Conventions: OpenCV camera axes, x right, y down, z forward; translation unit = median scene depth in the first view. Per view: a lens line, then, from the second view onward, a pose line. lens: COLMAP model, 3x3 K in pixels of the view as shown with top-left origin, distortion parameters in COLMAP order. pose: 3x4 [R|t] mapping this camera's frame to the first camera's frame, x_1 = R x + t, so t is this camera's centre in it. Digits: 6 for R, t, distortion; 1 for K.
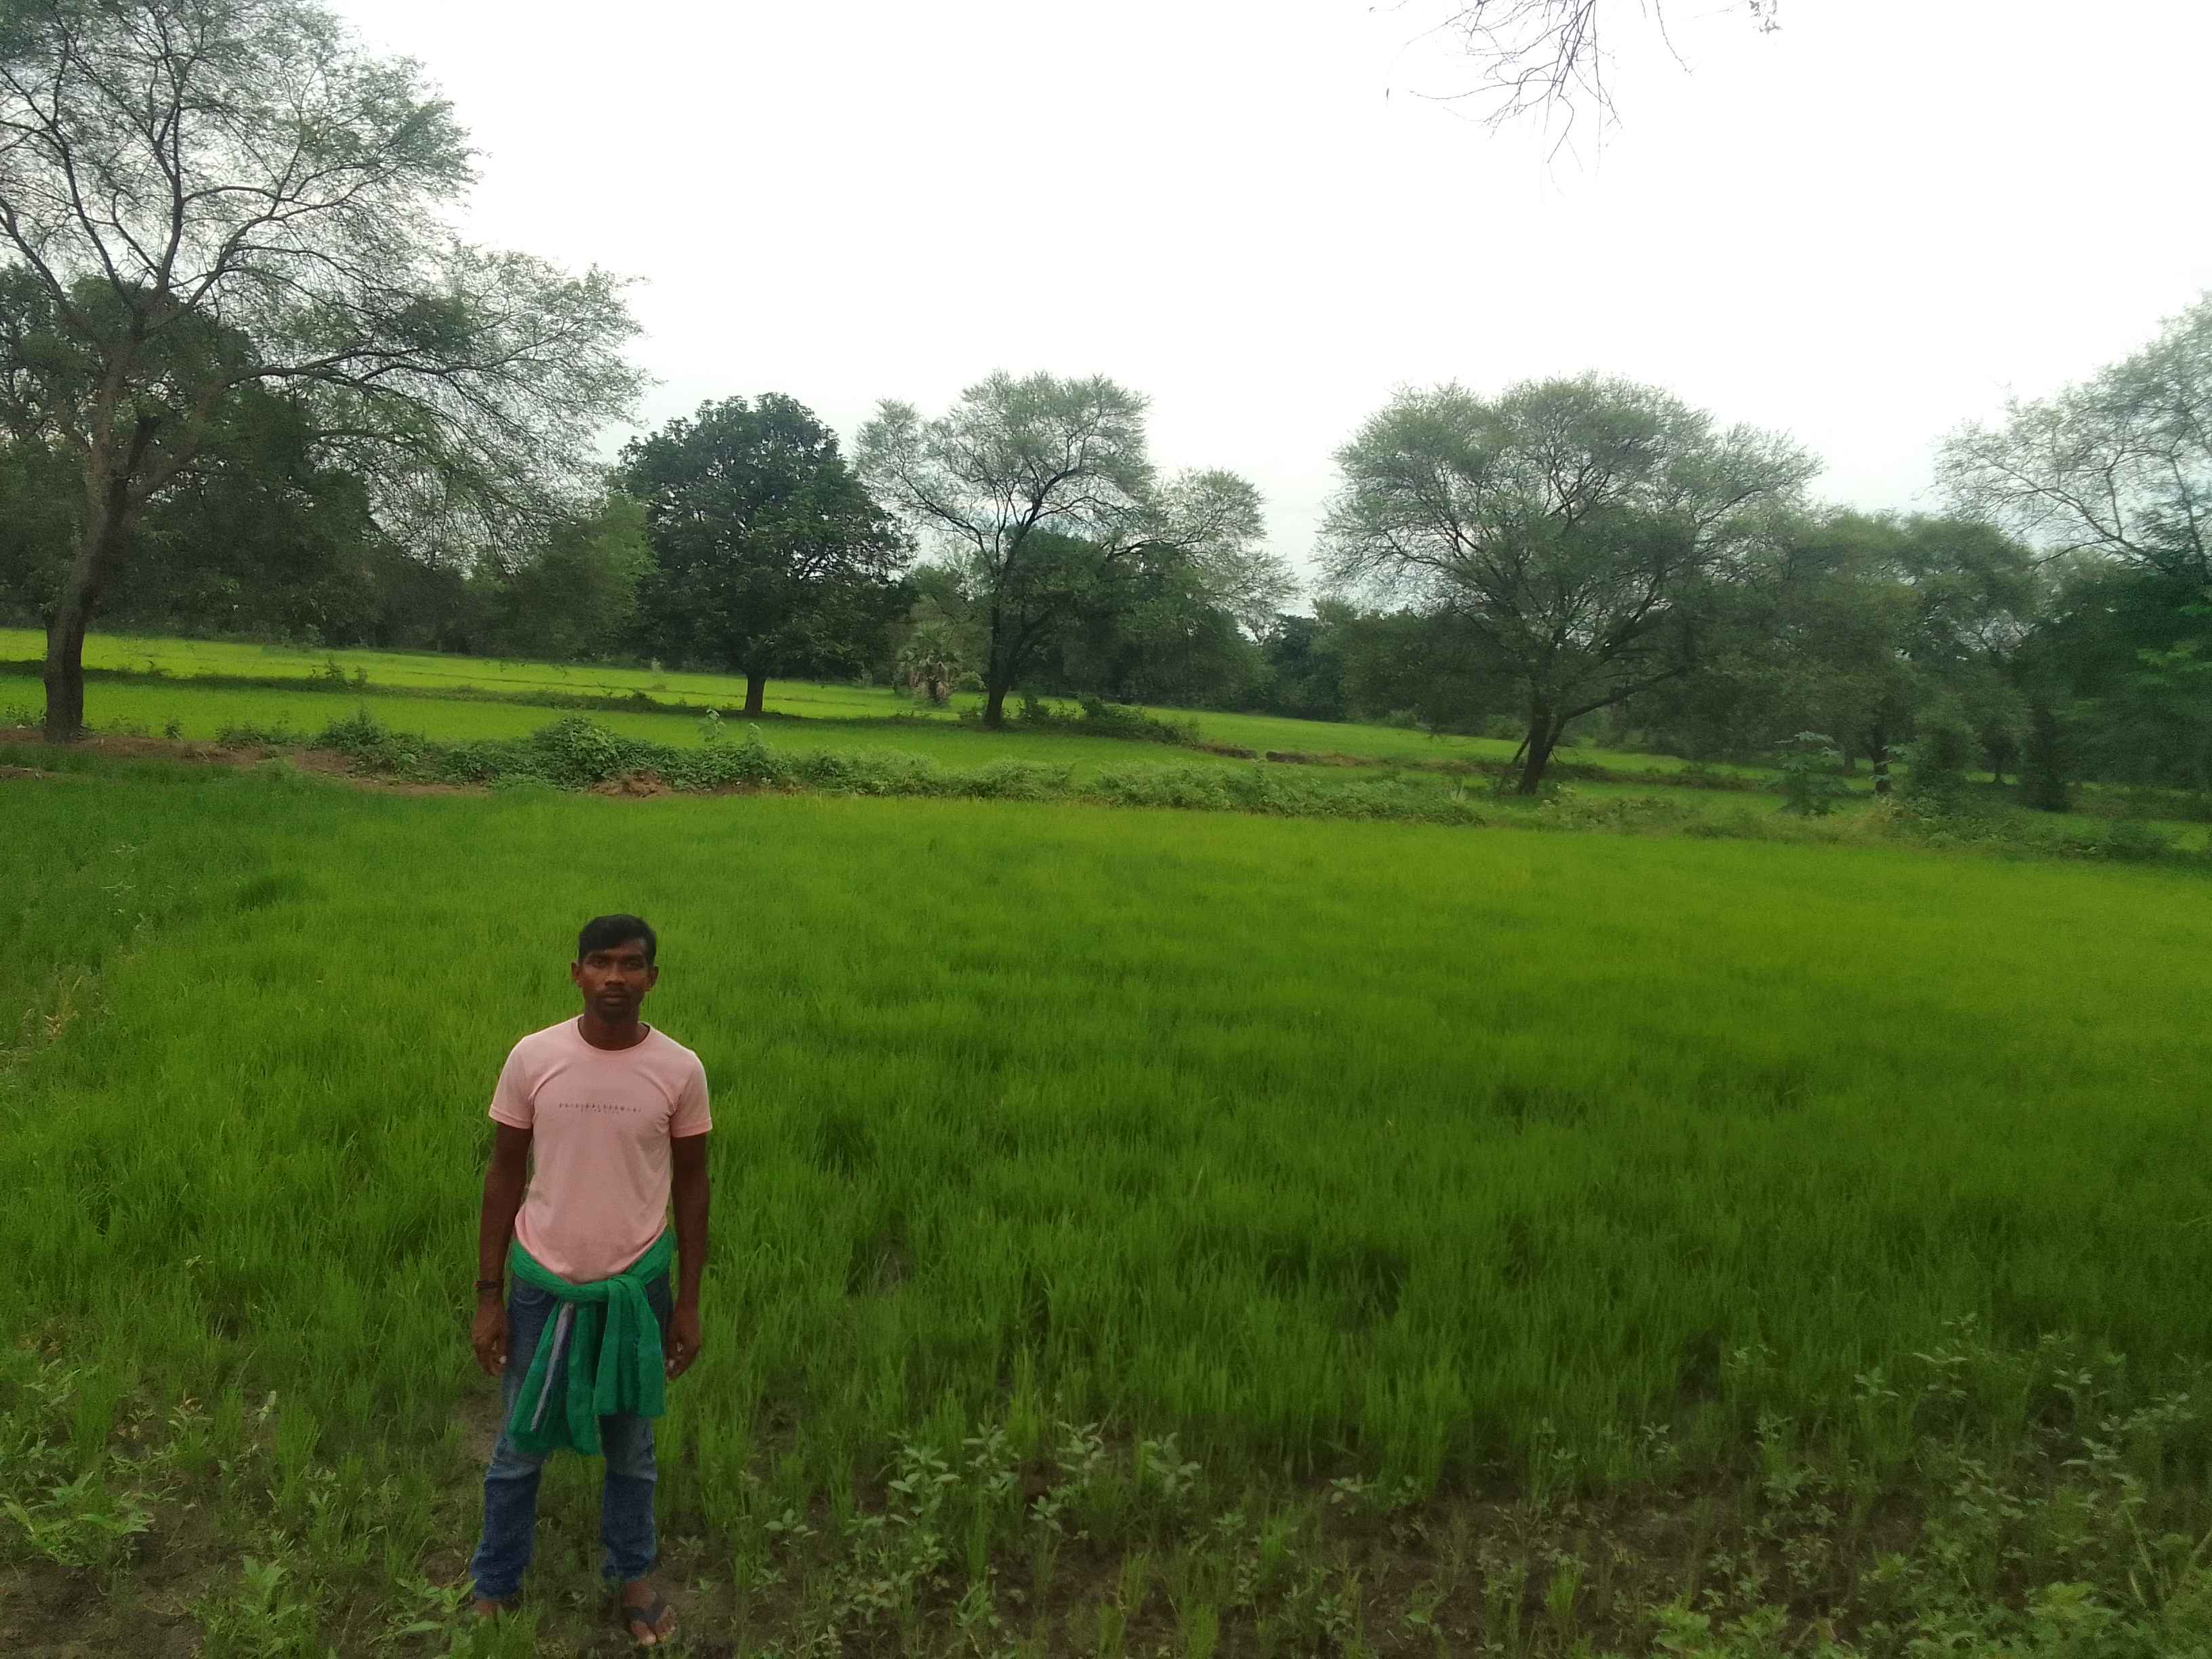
lens RADIAL K [[1741.1, 0, 1106.0], [0, 1741.1, 829.5], [0, 0, 1]] dist [0.065439, -0.097879]
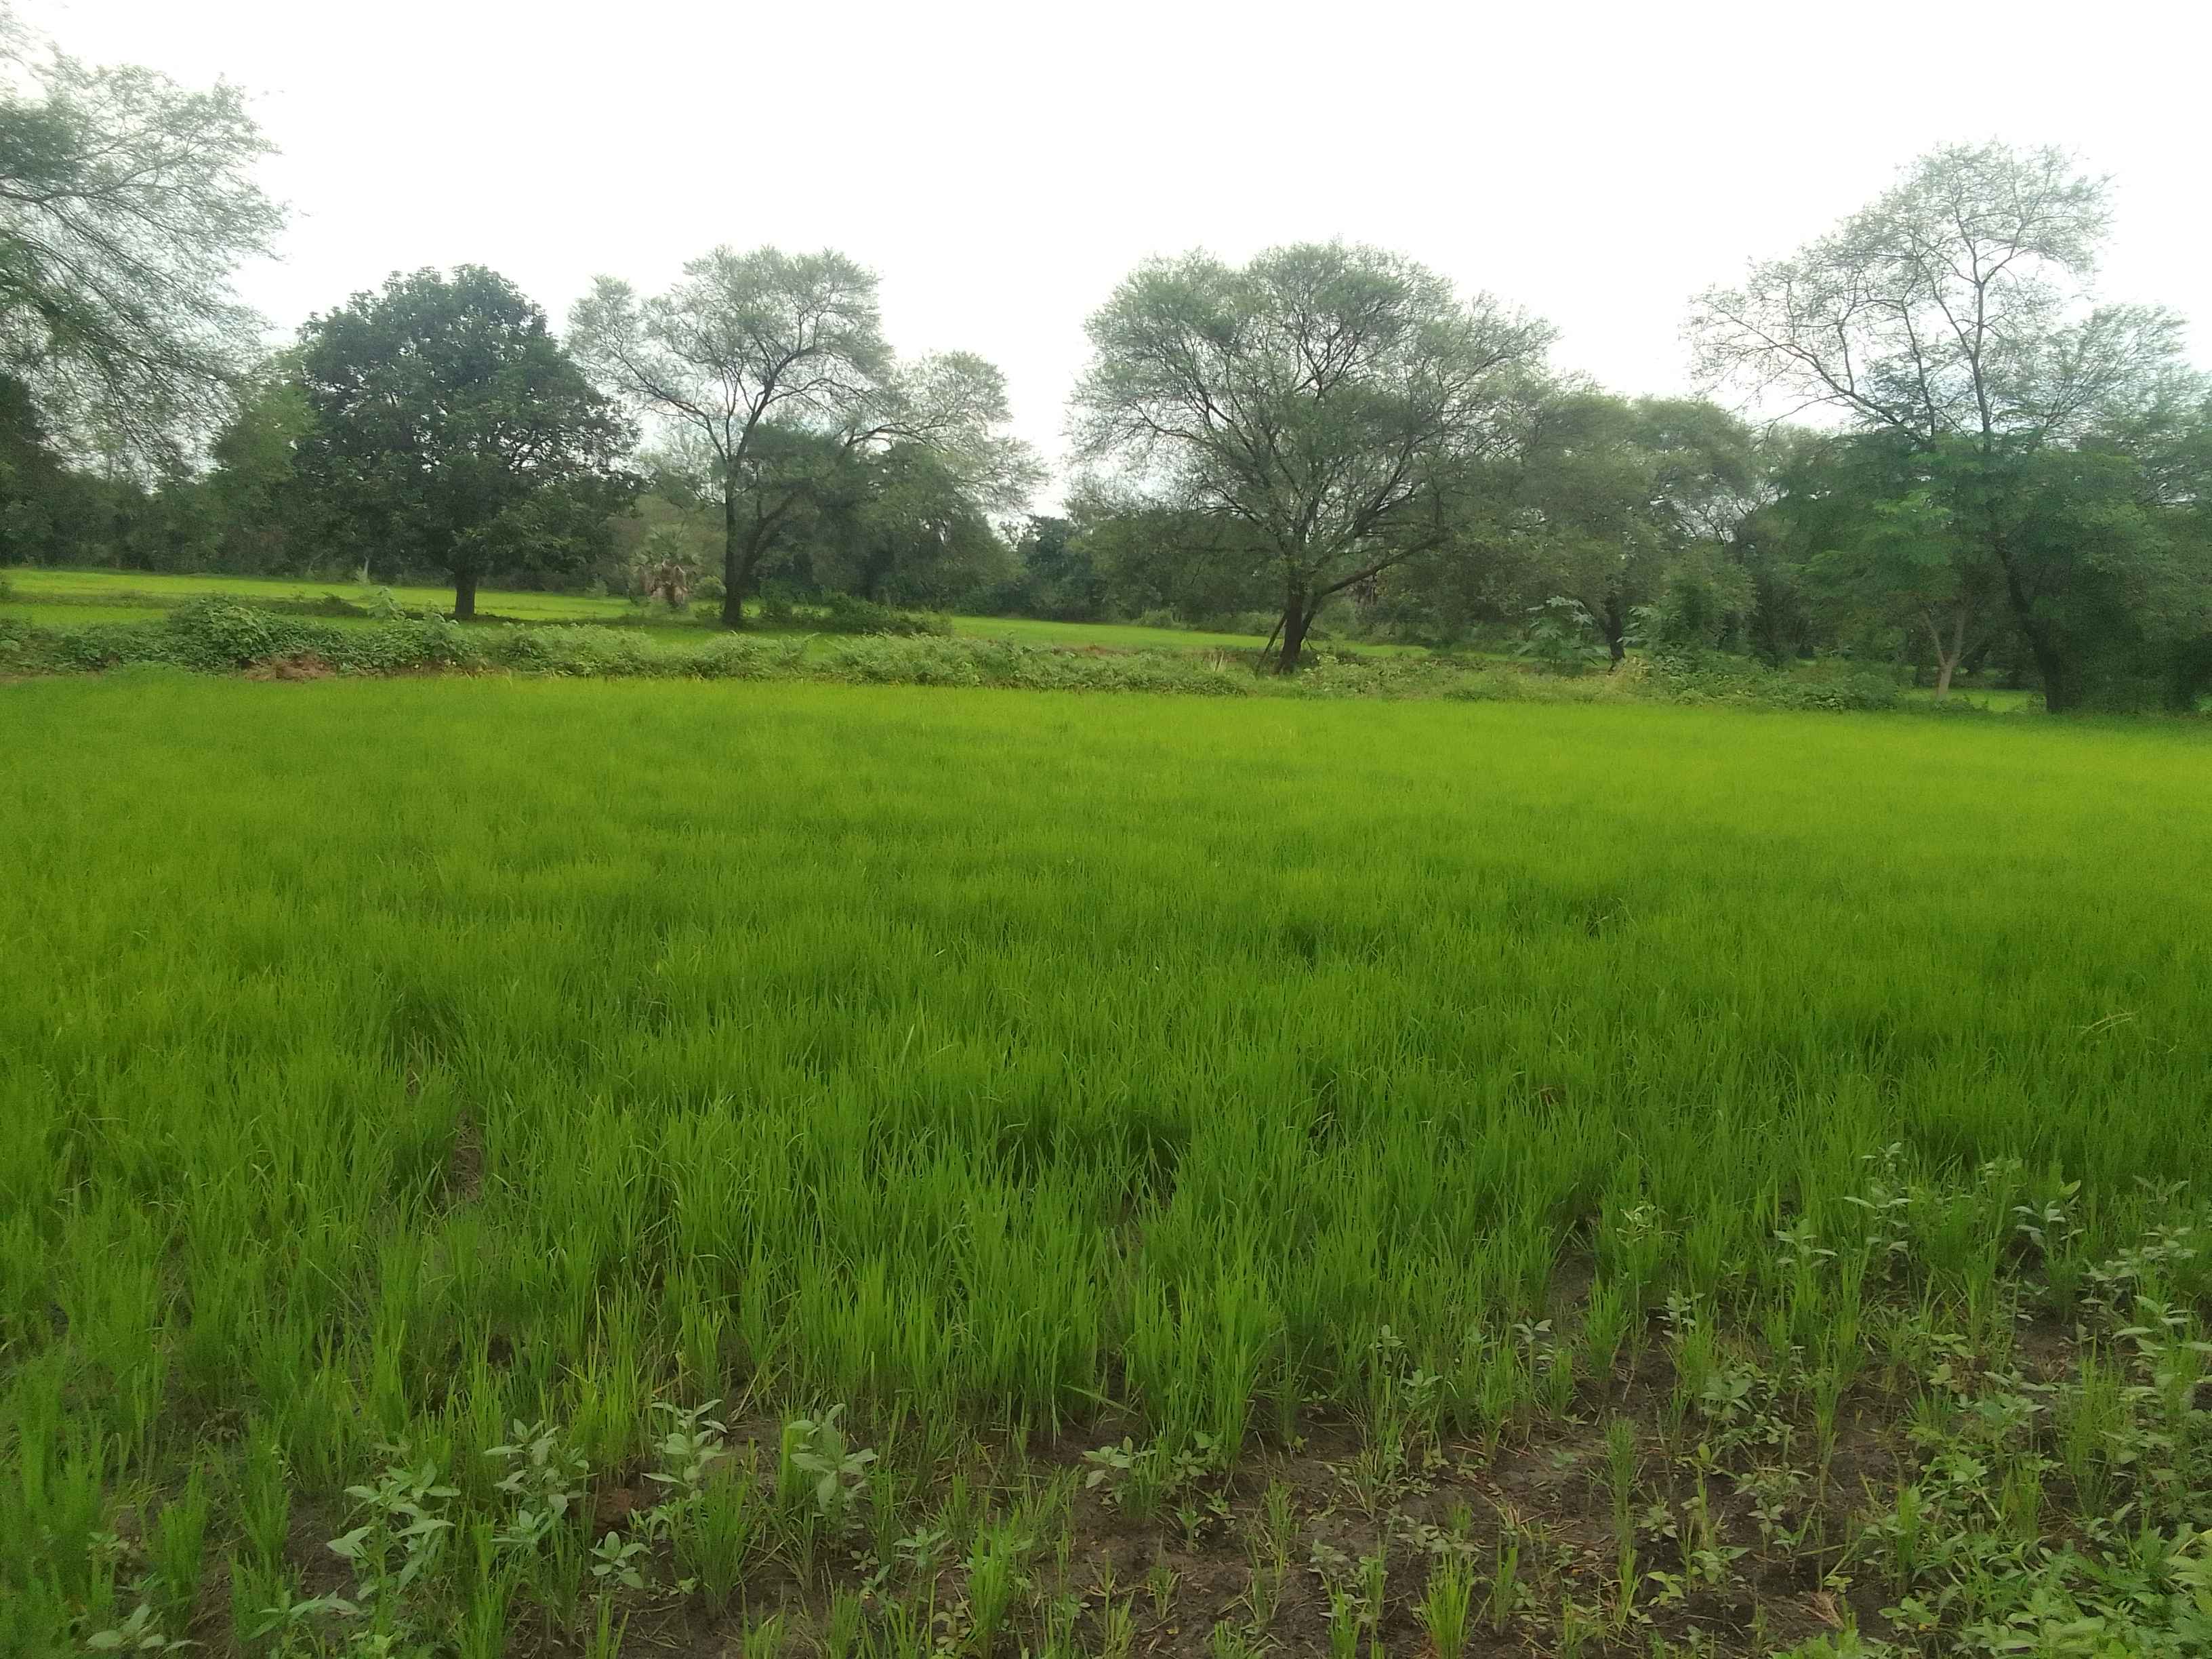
lens RADIAL K [[1663.9, 0, 1157.3], [0, 1663.9, 827.2], [0, 0, 1]] dist [0.046811, -0.067873]
pose [[0.985775, -0.034853, 0.164415, 0.015960], [0.028334, 0.998723, 0.041830, 0.029859], [-0.165663, -0.036576, 0.985504, 0.103028]]
